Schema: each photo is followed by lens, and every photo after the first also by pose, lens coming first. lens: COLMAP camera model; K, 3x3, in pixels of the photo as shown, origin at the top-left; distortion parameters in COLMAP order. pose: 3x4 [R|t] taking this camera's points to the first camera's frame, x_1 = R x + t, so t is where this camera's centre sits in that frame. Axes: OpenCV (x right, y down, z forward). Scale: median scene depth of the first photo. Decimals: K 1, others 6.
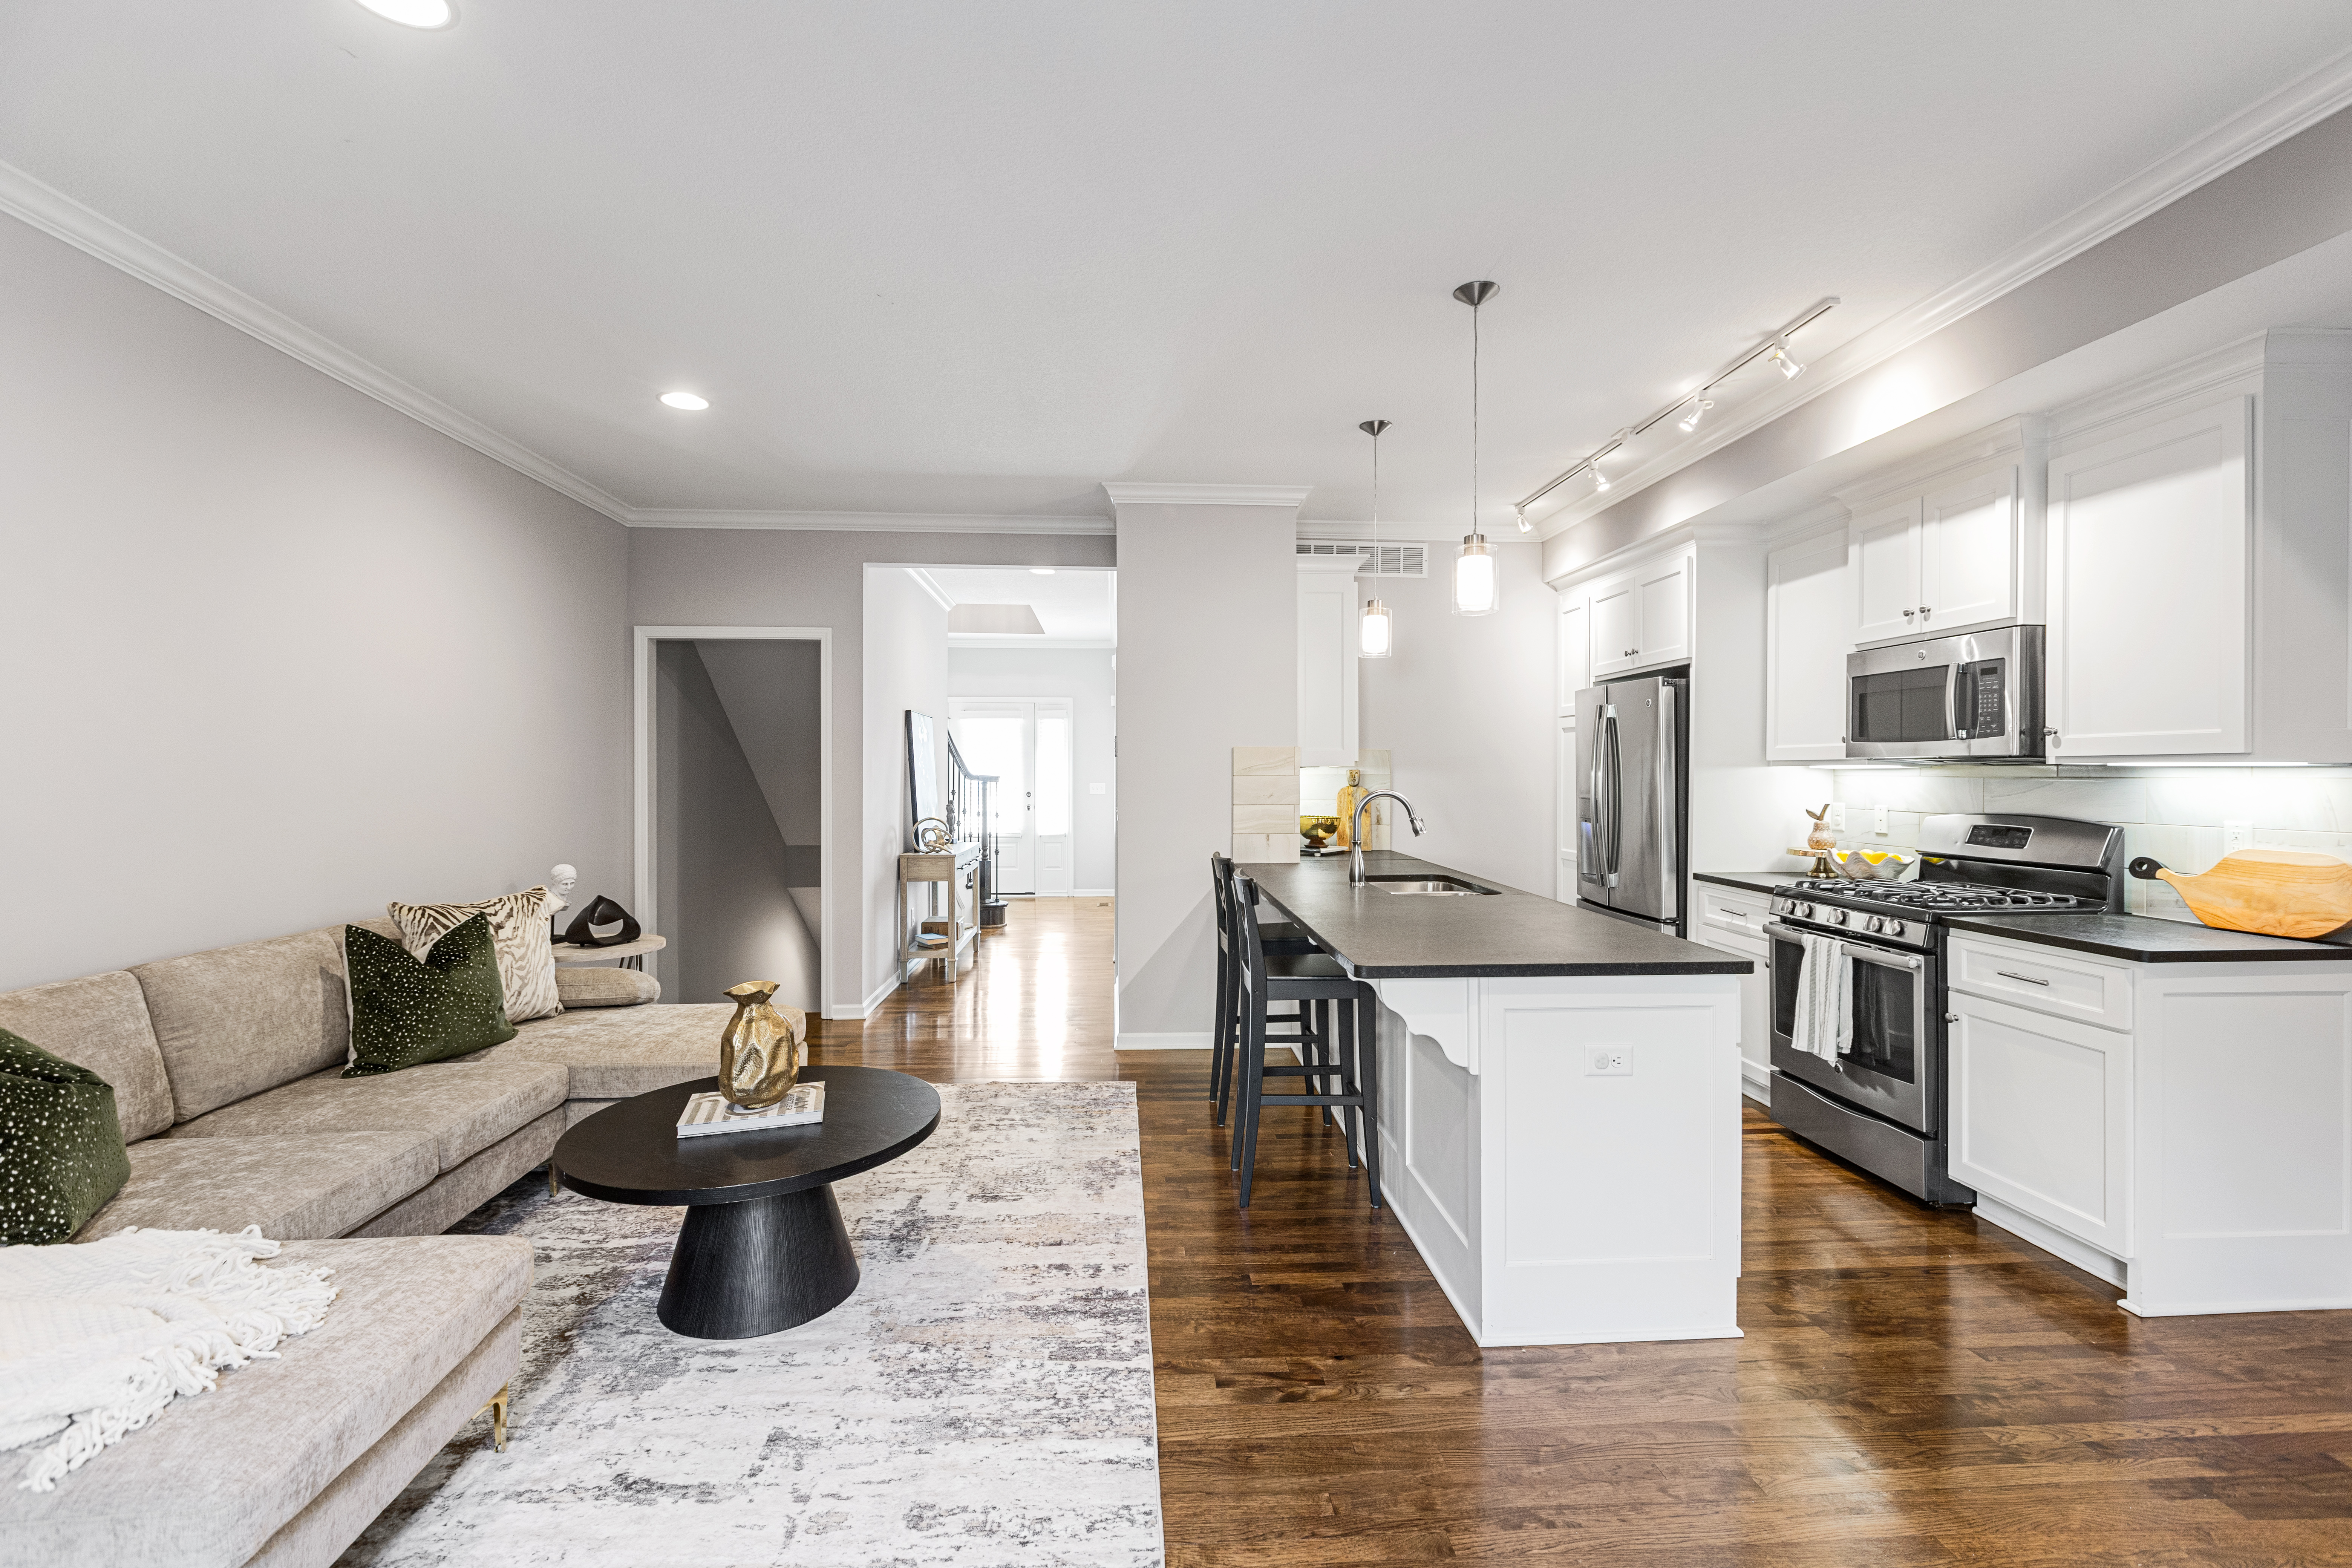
lens RADIAL K [[1017.4, 0, 1180.6], [0, 1017.4, 769.1], [0, 0, 1]] dist [0.000956, 0.000368]
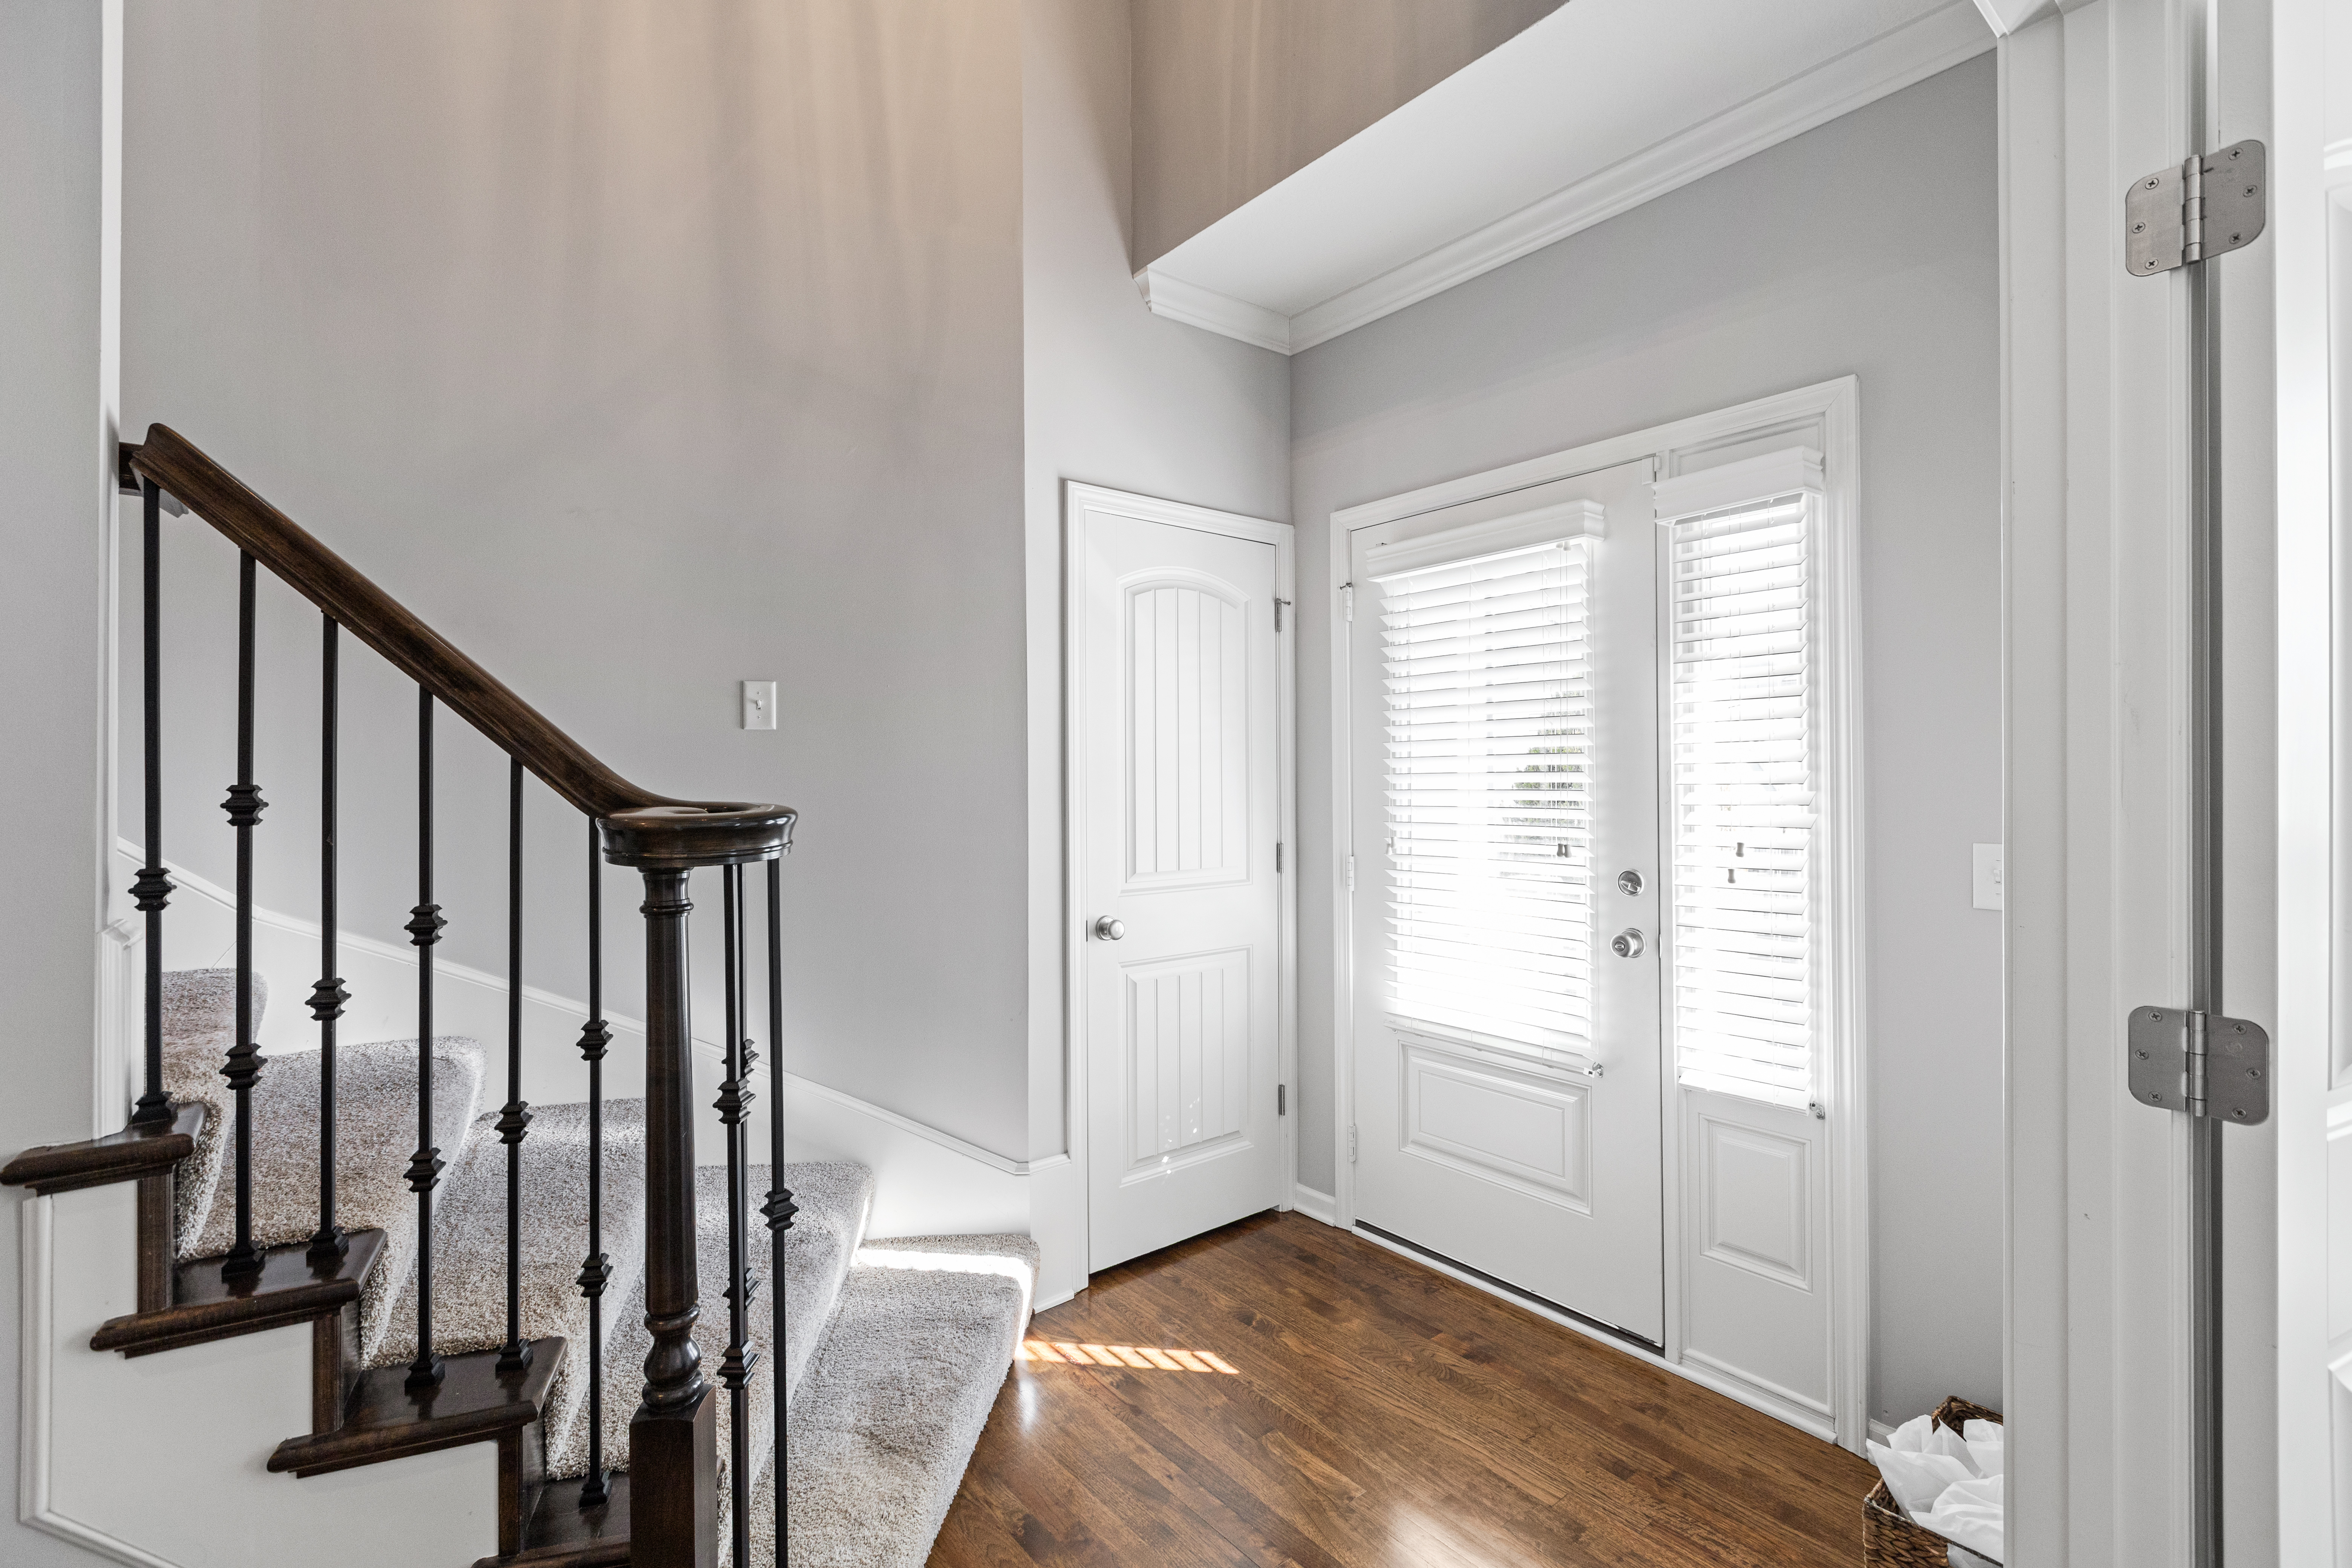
lens RADIAL K [[1053.6, 0, 1173.8], [0, 1053.6, 773.1], [0, 0, 1]] dist [0.000803, 0.000128]
pose [[0.557367, -0.007572, -0.830232, -0.049602], [0.015012, 0.999887, 0.000958, 0.000779], [0.830130, -0.012998, 0.557418, 2.369999]]
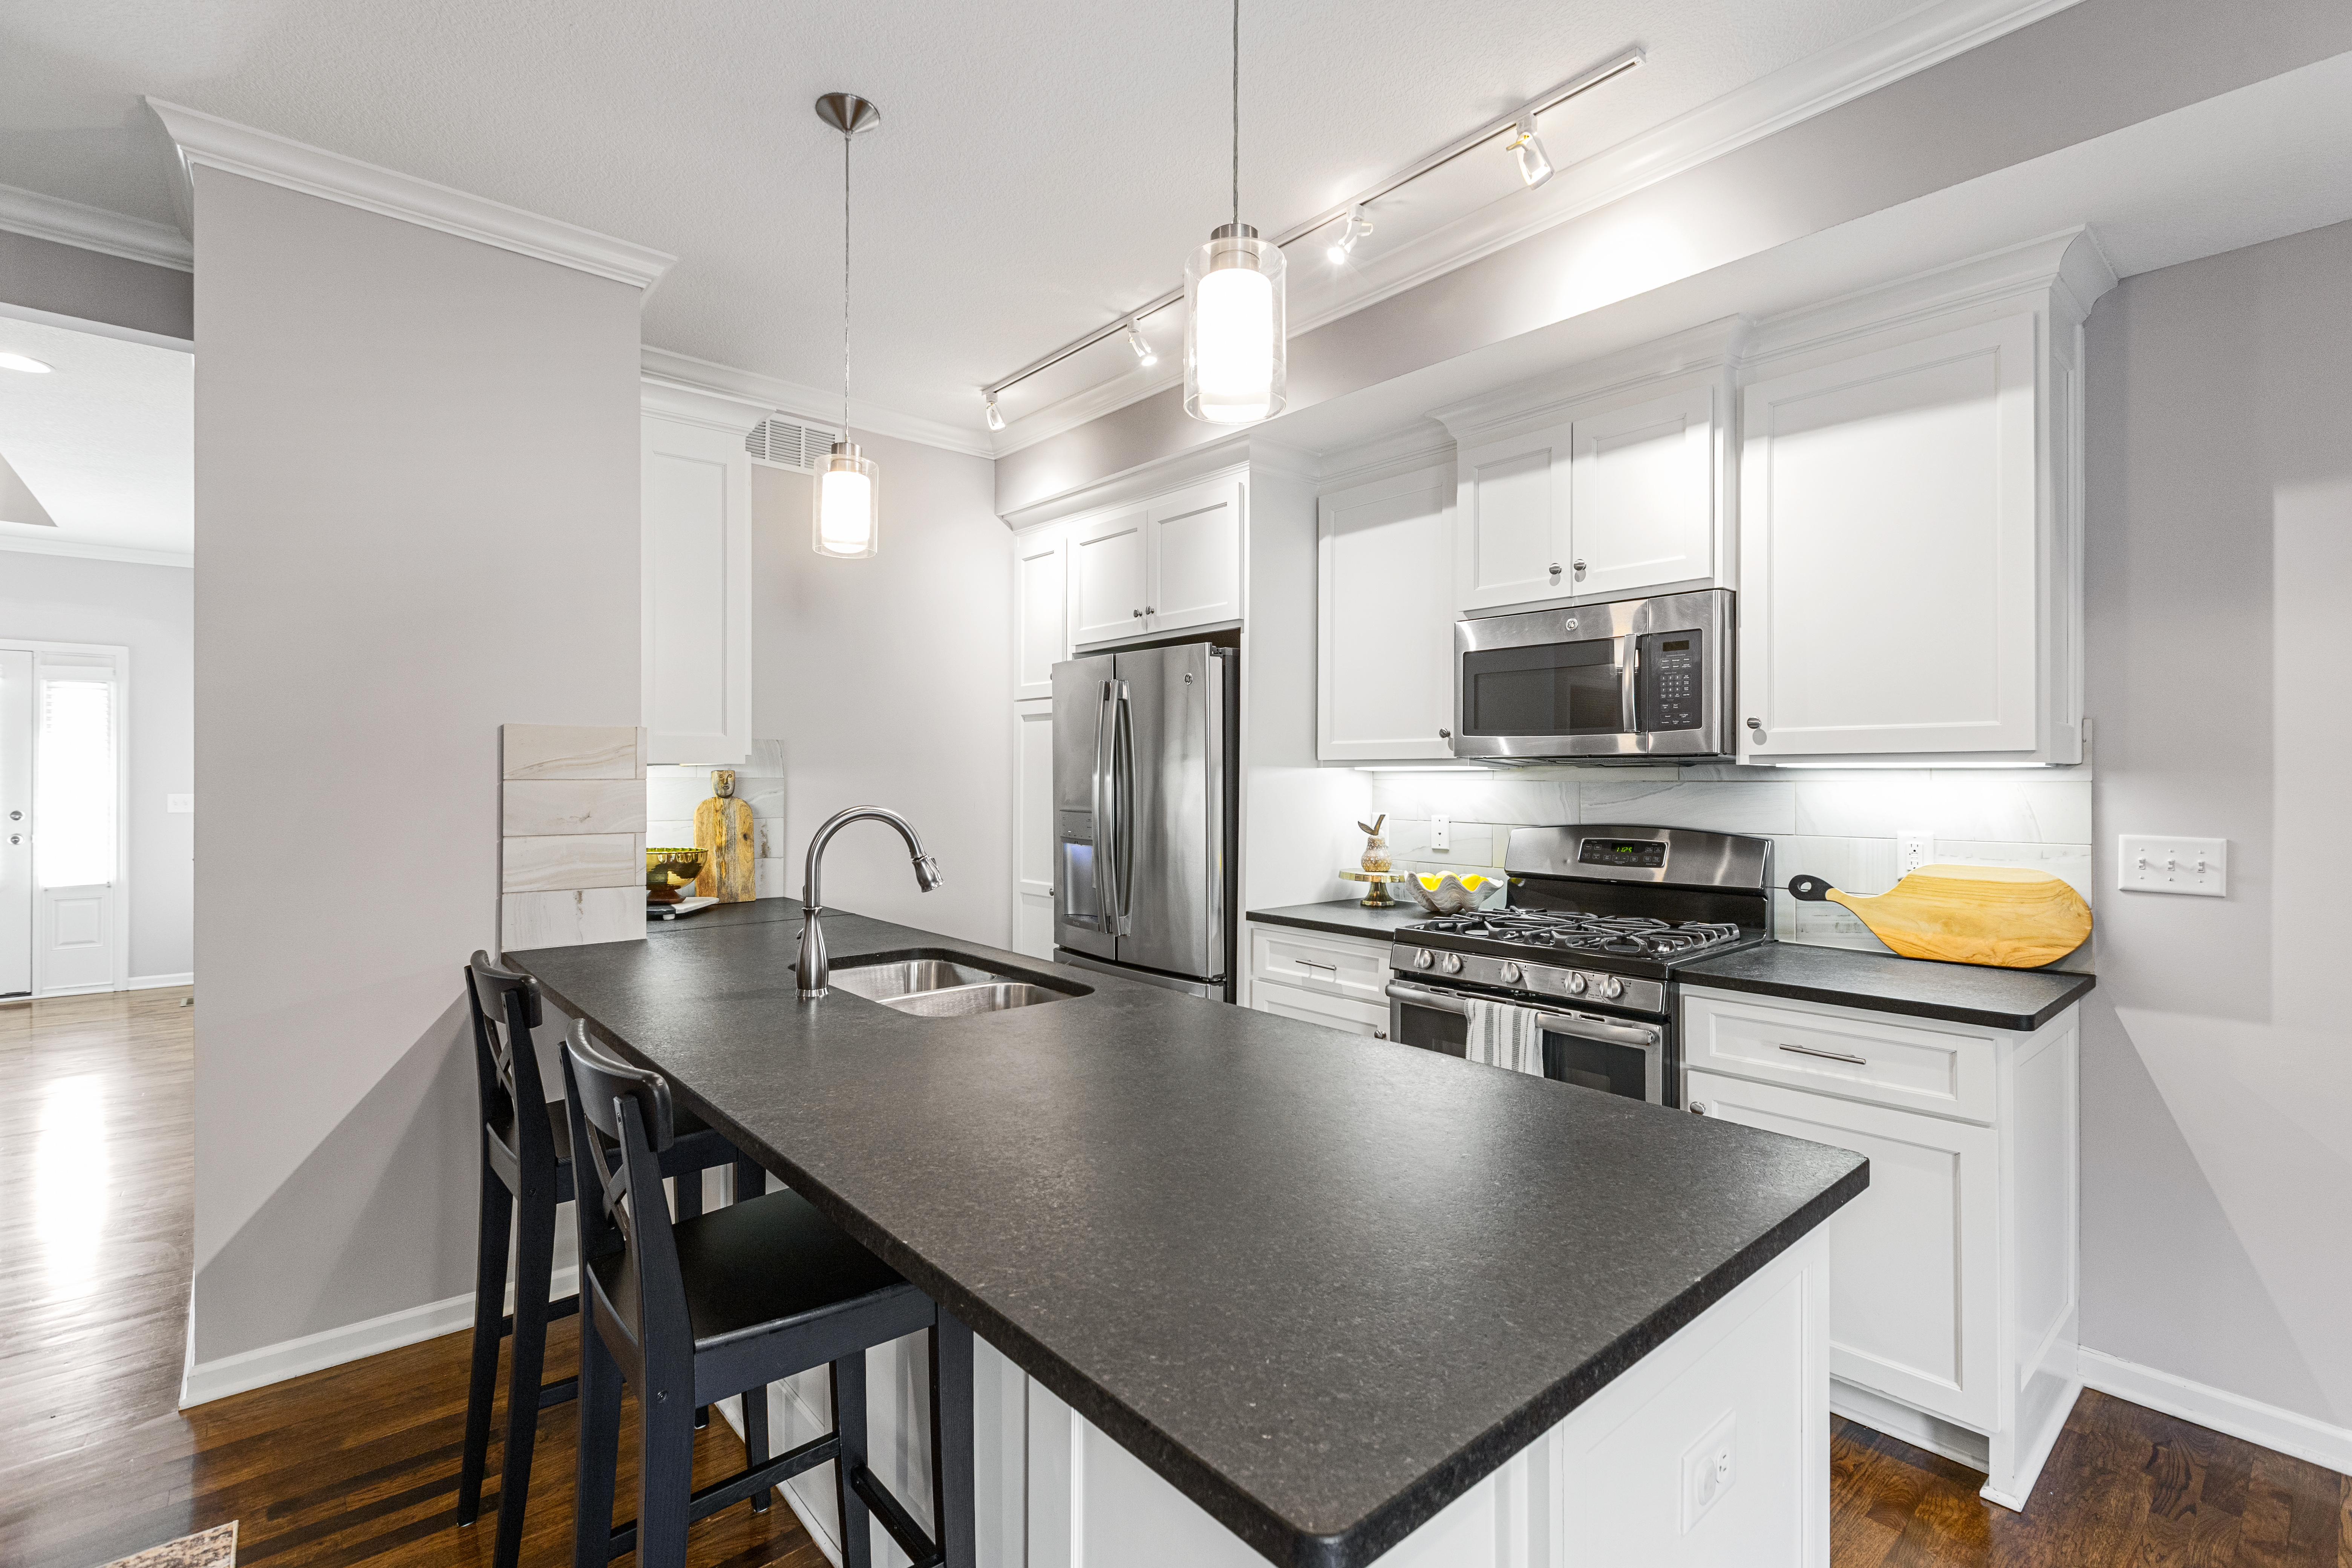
lens RADIAL K [[1053.6, 0, 1173.8], [0, 1053.6, 773.1], [0, 0, 1]] dist [0.000803, 0.000128]
pose [[0.791251, 0.003416, 0.611483, -0.007090], [-0.002995, 0.999994, -0.001711, 0.003539], [-0.611485, -0.000478, 0.791256, 0.490213]]
